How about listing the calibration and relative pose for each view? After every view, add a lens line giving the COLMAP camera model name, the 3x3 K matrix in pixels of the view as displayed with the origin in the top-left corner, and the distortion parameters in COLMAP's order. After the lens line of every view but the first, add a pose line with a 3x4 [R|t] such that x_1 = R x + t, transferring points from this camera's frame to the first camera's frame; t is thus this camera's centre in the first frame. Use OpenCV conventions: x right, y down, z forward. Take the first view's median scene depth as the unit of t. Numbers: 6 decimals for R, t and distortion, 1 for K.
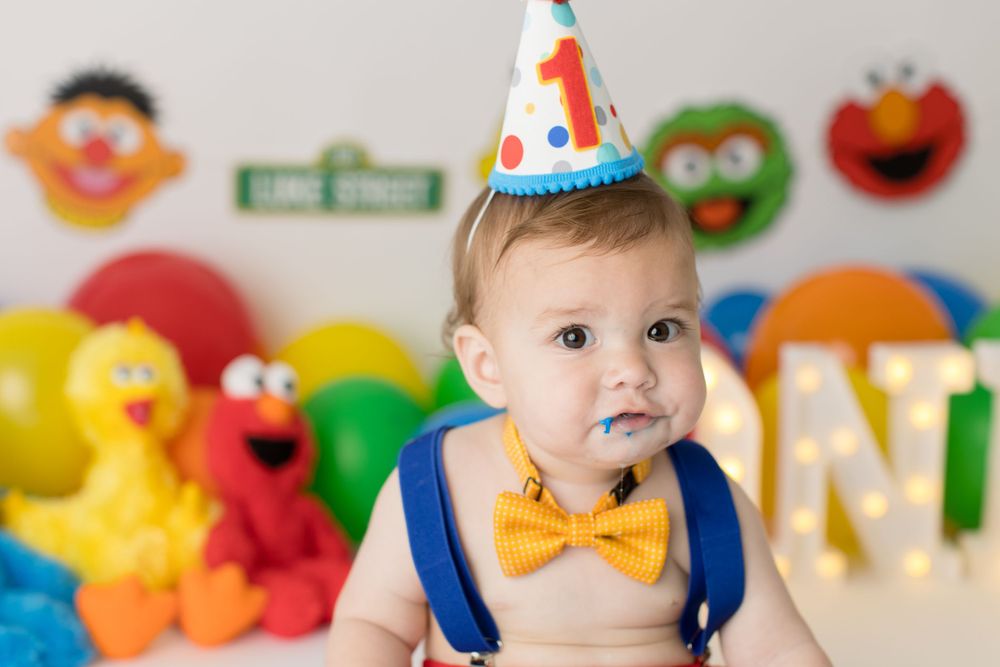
lens RADIAL K [[1494.5, 0, 500.0], [0, 1494.5, 333.5], [0, 0, 1]] dist [-0.002987, -0.009556]
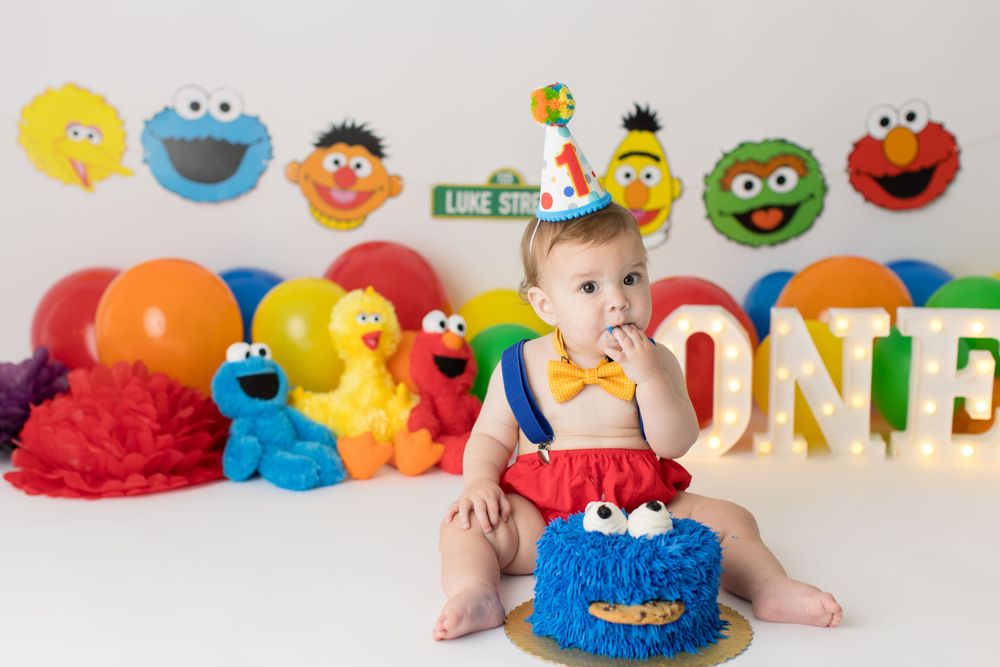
lens RADIAL K [[1458.5, 0, 499.5], [0, 1458.5, 329.4], [0, 0, 1]] dist [-0.021417, 0.132933]
pose [[0.989929, 0.015193, -0.140749, 0.124711], [-0.013575, 0.999830, 0.012451, 0.016644], [0.140914, -0.010415, 0.989967, -0.573003]]
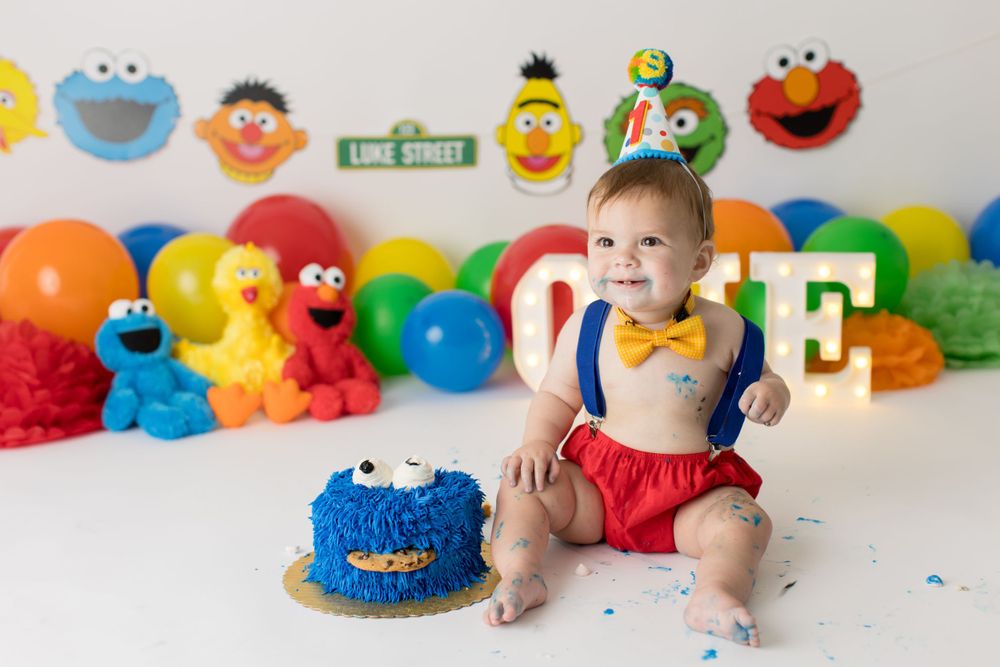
lens RADIAL K [[1458.5, 0, 499.5], [0, 1458.5, 329.4], [0, 0, 1]] dist [-0.021417, 0.132933]
pose [[0.980261, 0.004892, -0.197648, 0.369603], [0.008865, 0.997601, 0.068658, -0.021338], [0.197510, -0.069054, 0.977866, -0.598105]]
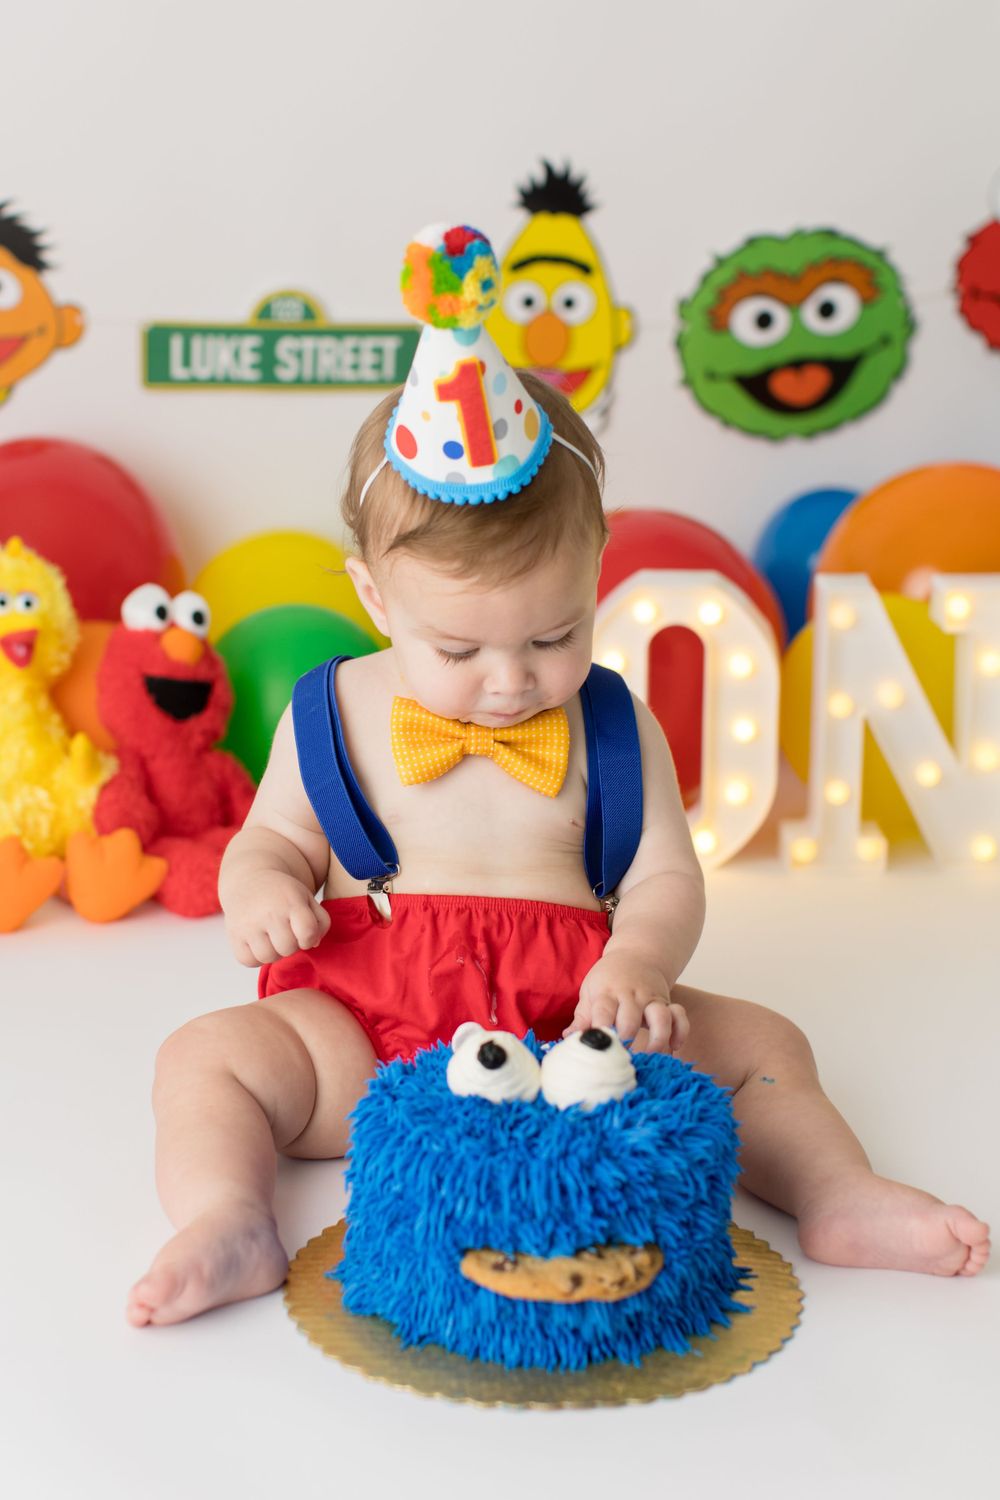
lens RADIAL K [[2590.2, 0, 416.8], [0, 2590.2, 713.9], [0, 0, 1]] dist [-0.022197, -0.011698]
pose [[0.995578, 0.012871, -0.093057, 0.109076], [-0.005688, 0.997011, 0.077044, -0.022314], [0.093770, -0.076174, 0.992676, -0.397375]]
